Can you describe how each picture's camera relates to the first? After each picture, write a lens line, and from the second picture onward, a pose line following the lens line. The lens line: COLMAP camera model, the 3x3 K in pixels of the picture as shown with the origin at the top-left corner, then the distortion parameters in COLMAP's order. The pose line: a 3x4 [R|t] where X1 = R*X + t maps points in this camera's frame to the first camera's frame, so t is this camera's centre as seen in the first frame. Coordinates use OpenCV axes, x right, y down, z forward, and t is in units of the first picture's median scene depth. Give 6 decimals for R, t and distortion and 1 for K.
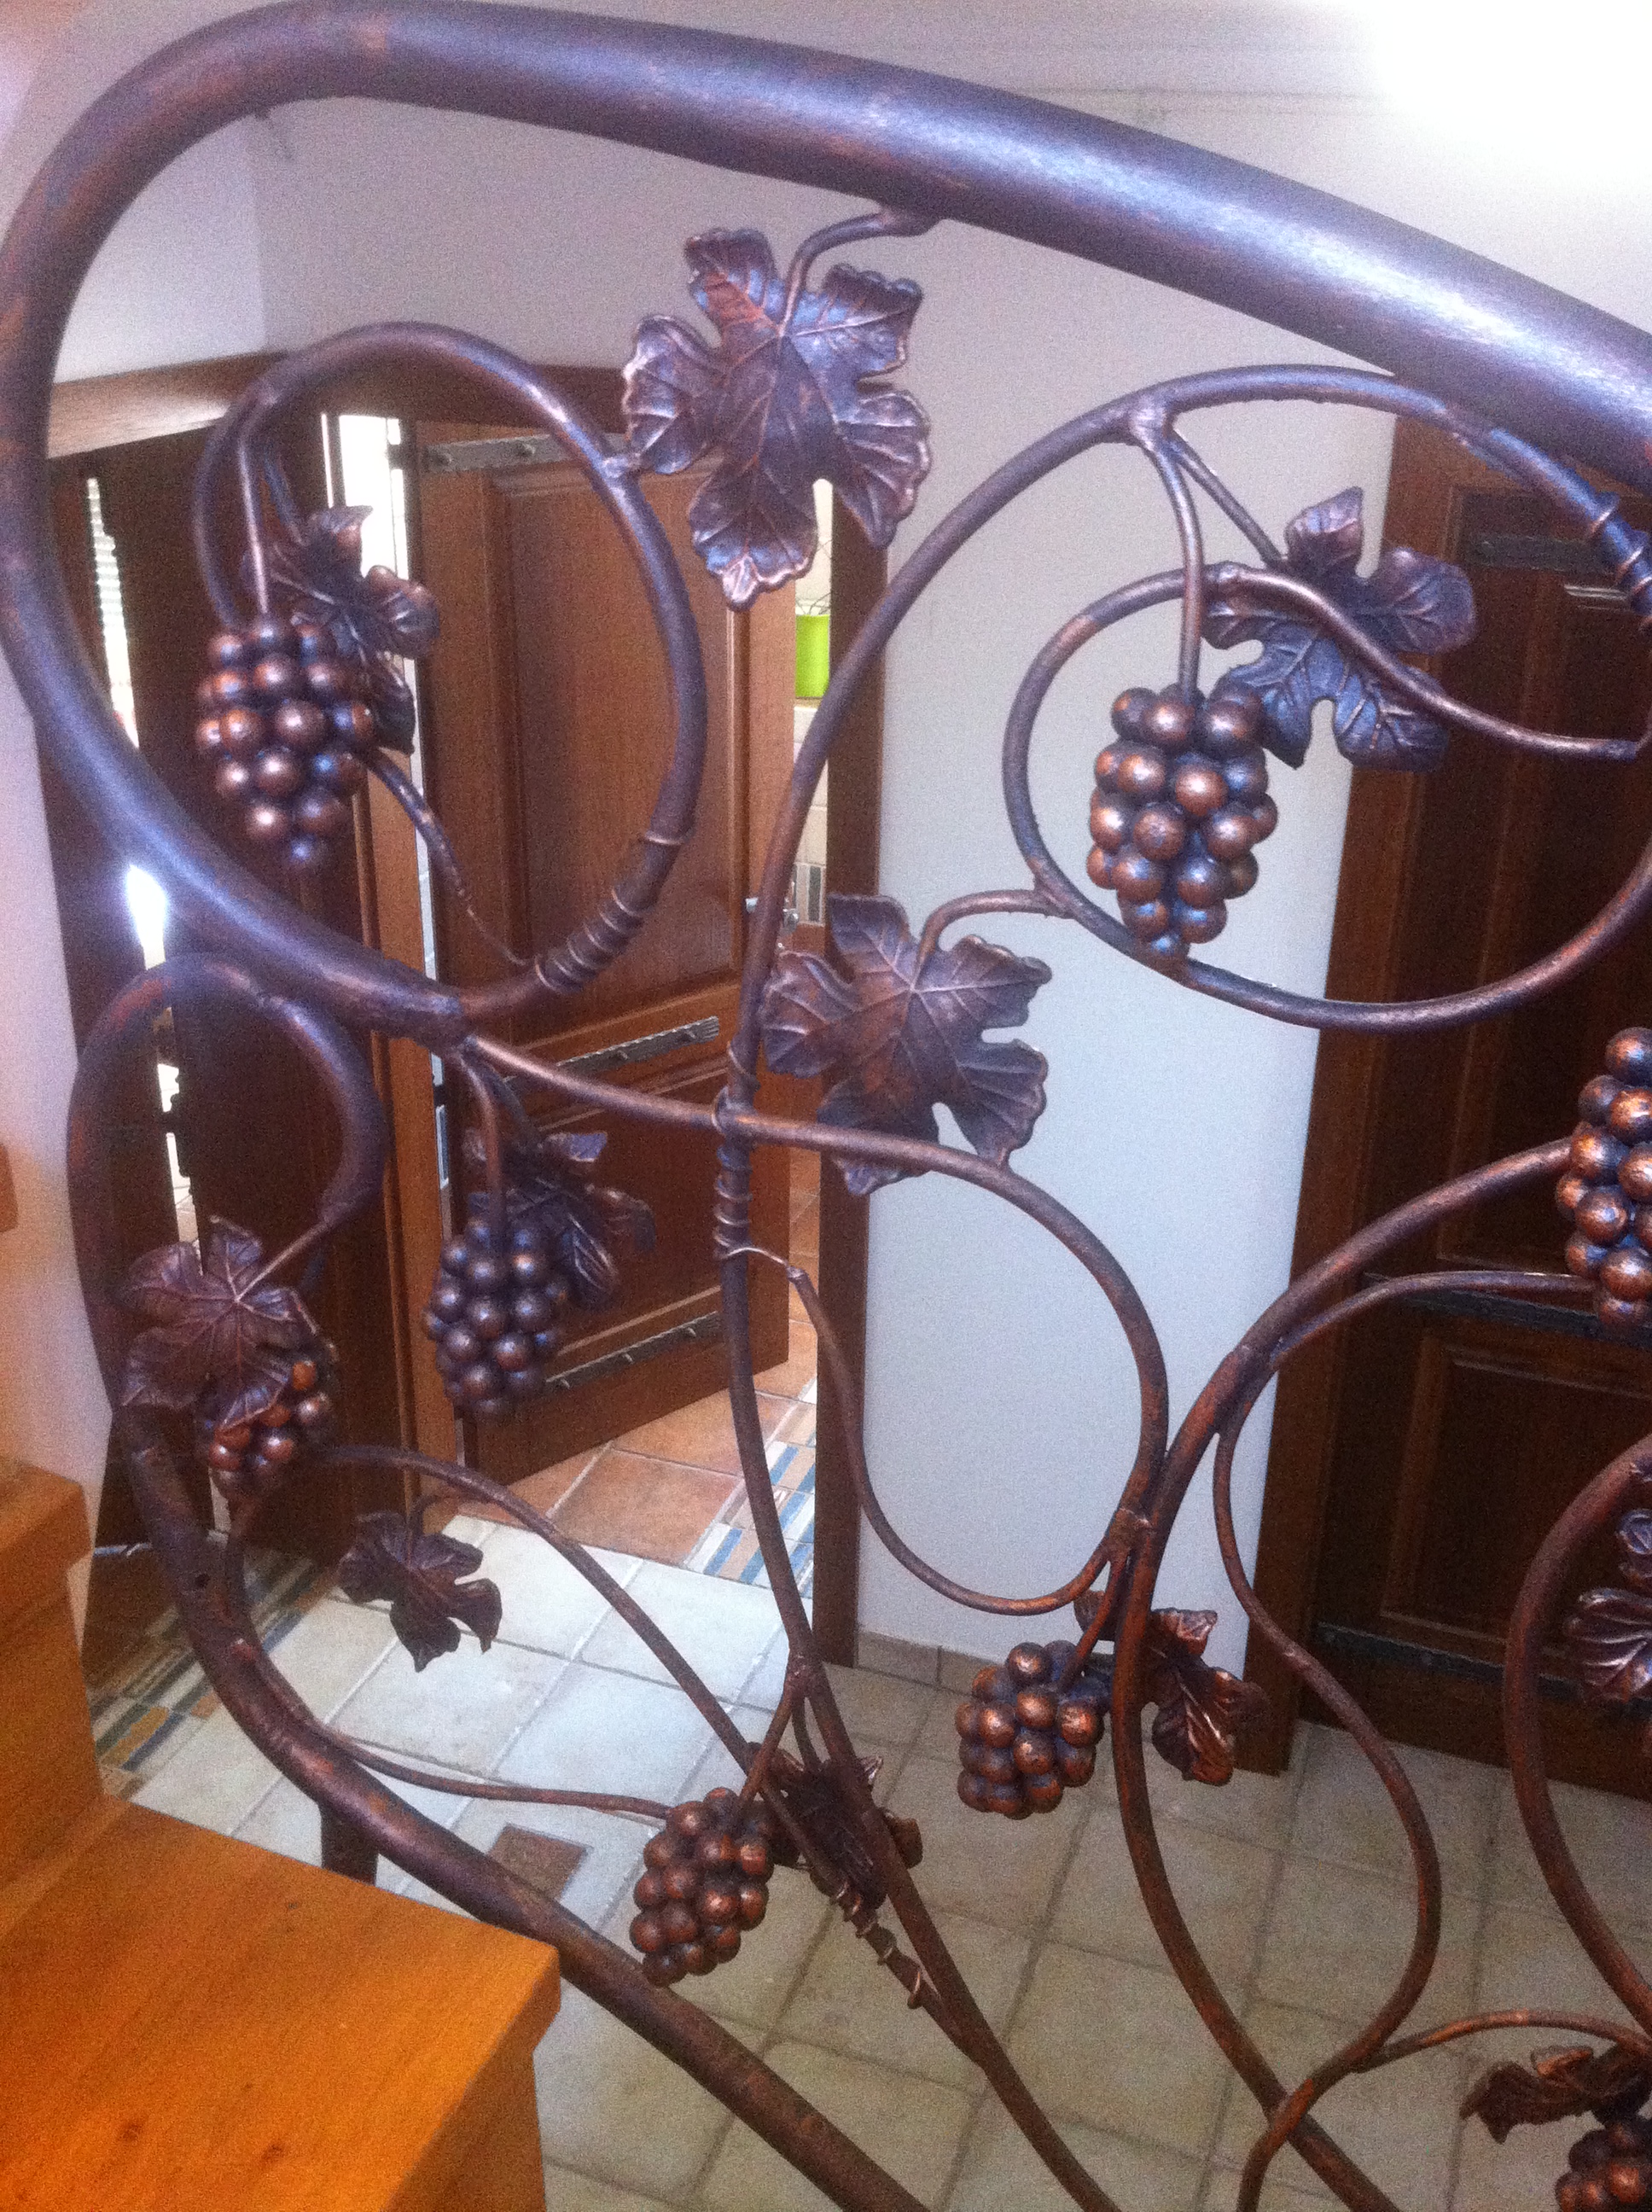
lens RADIAL K [[2102.0, 0, 826.0], [0, 2102.0, 1106.0], [0, 0, 1]] dist [0.109904, -0.353727]
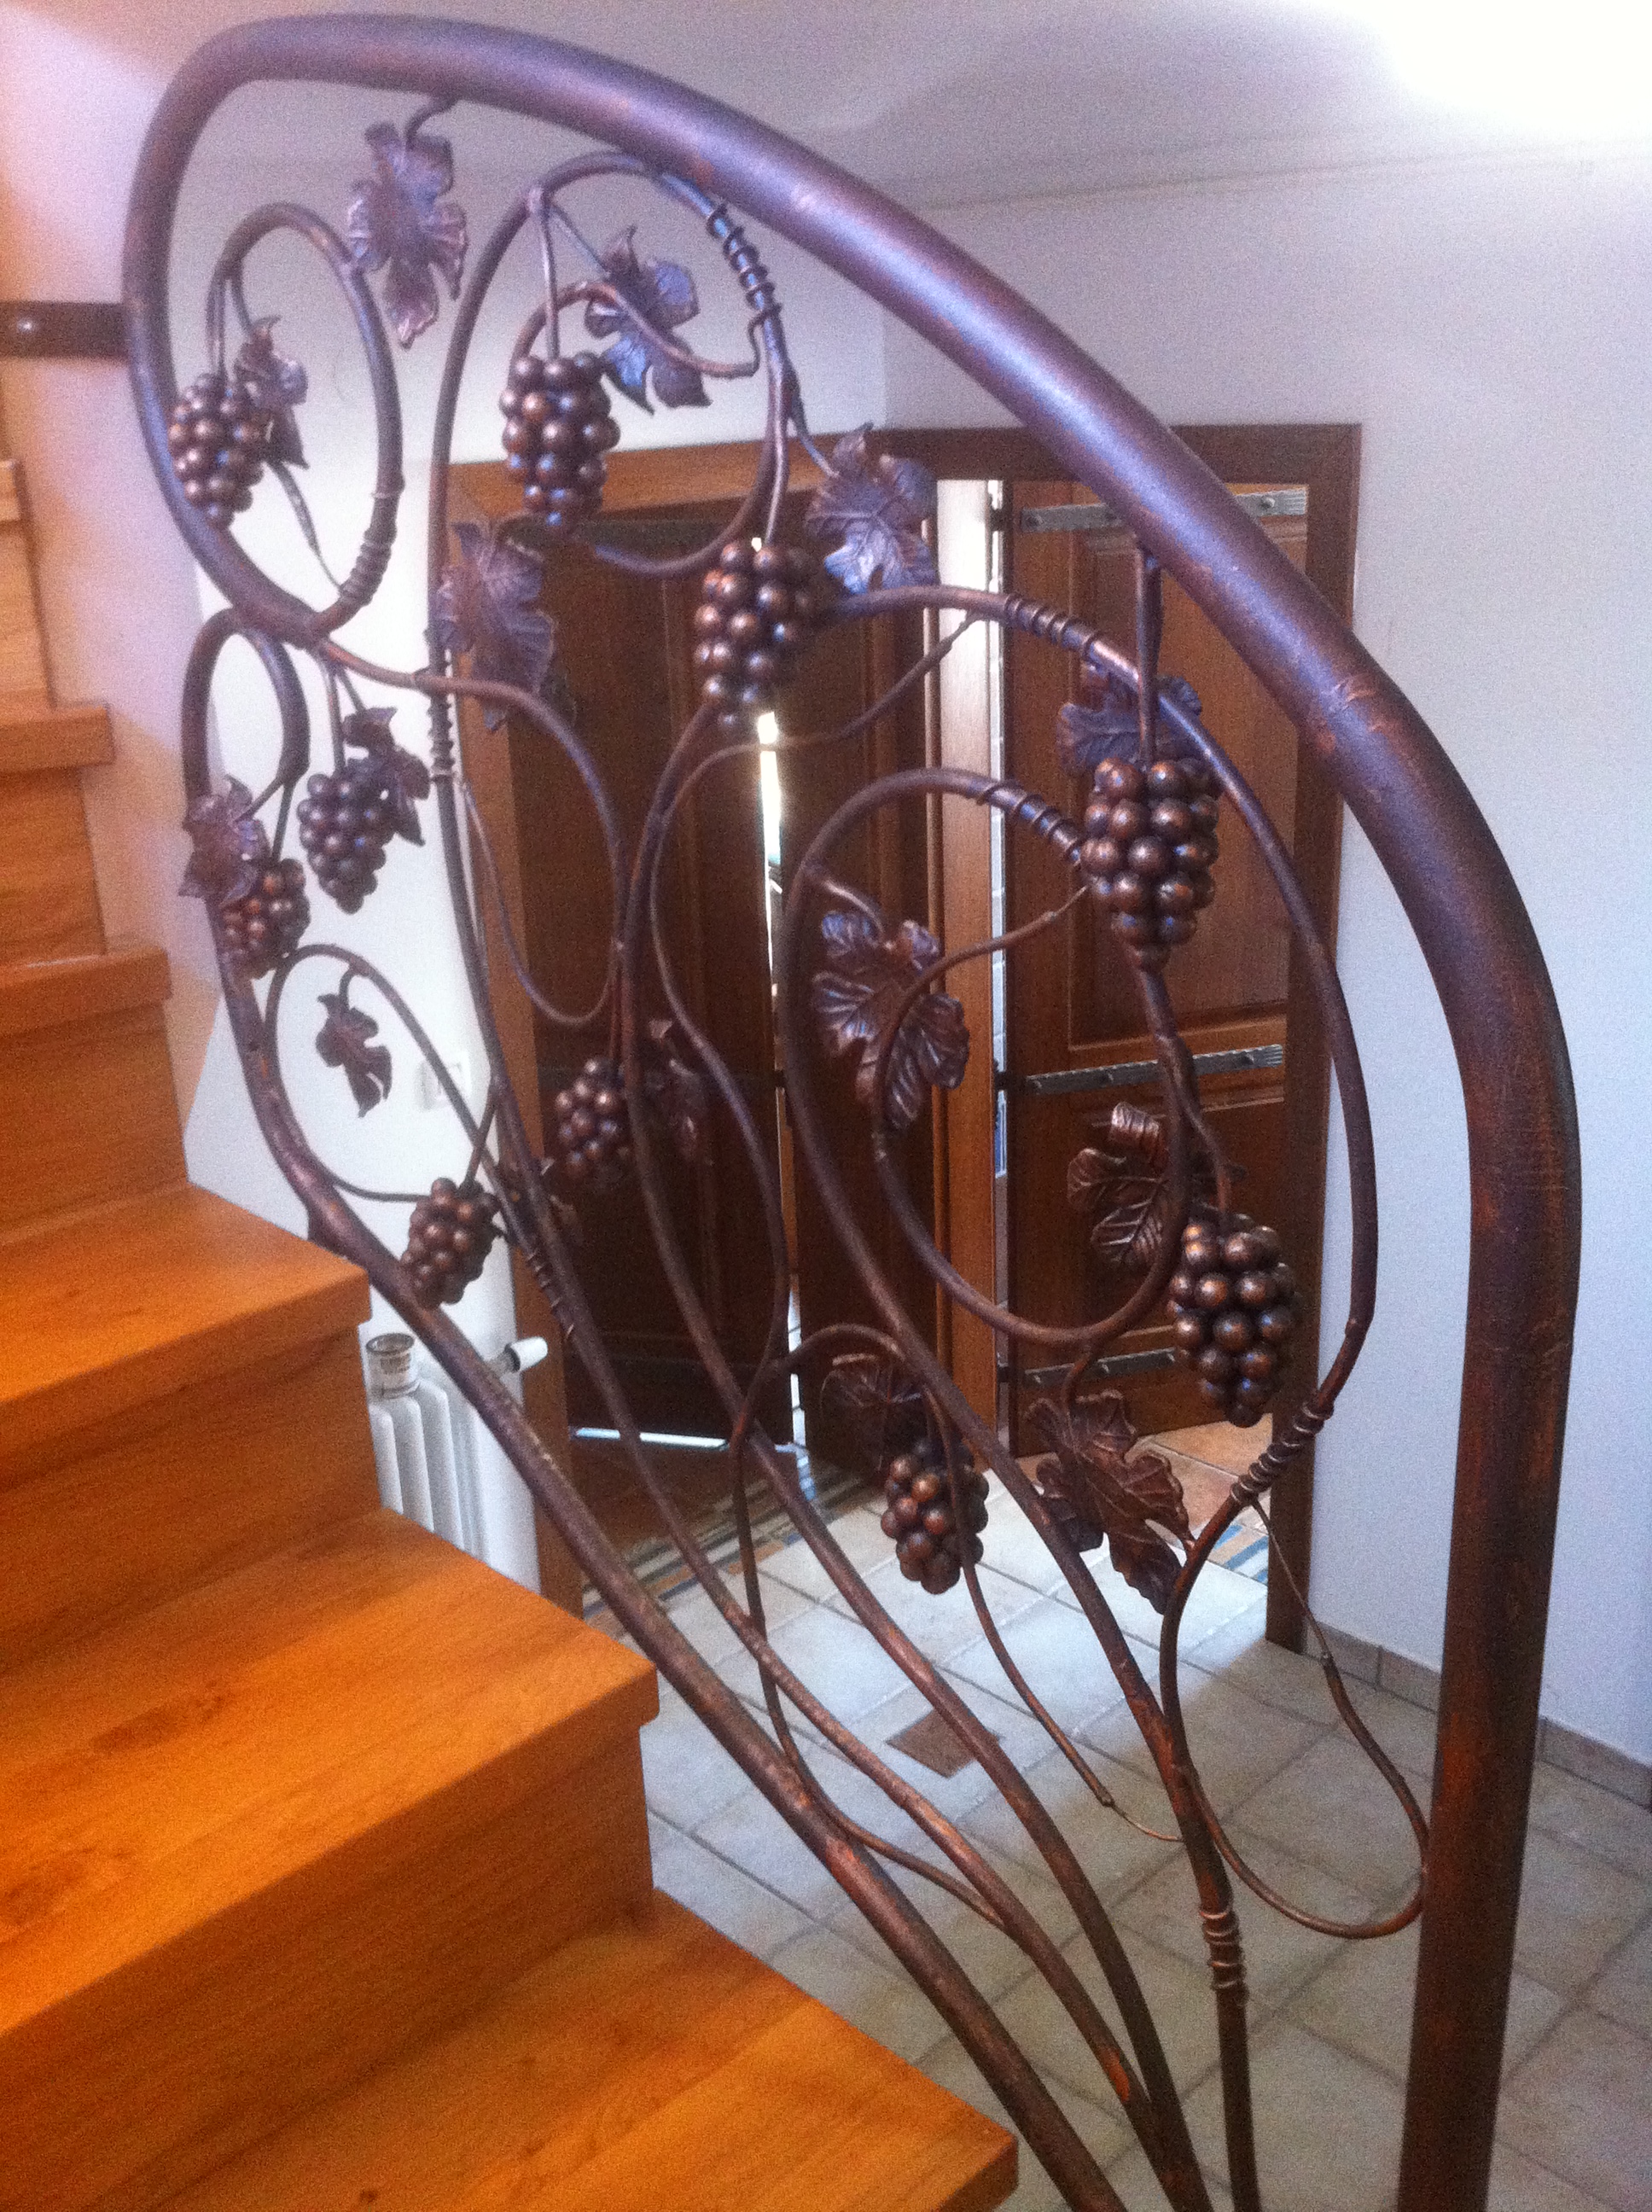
lens RADIAL K [[2102.0, 0, 826.0], [0, 2102.0, 1106.0], [0, 0, 1]] dist [0.109904, -0.353727]
pose [[0.906387, 0.090588, -0.412620, 0.764514], [-0.123856, 0.990800, -0.054547, 0.312301], [0.403883, 0.100546, 0.909268, -0.254460]]
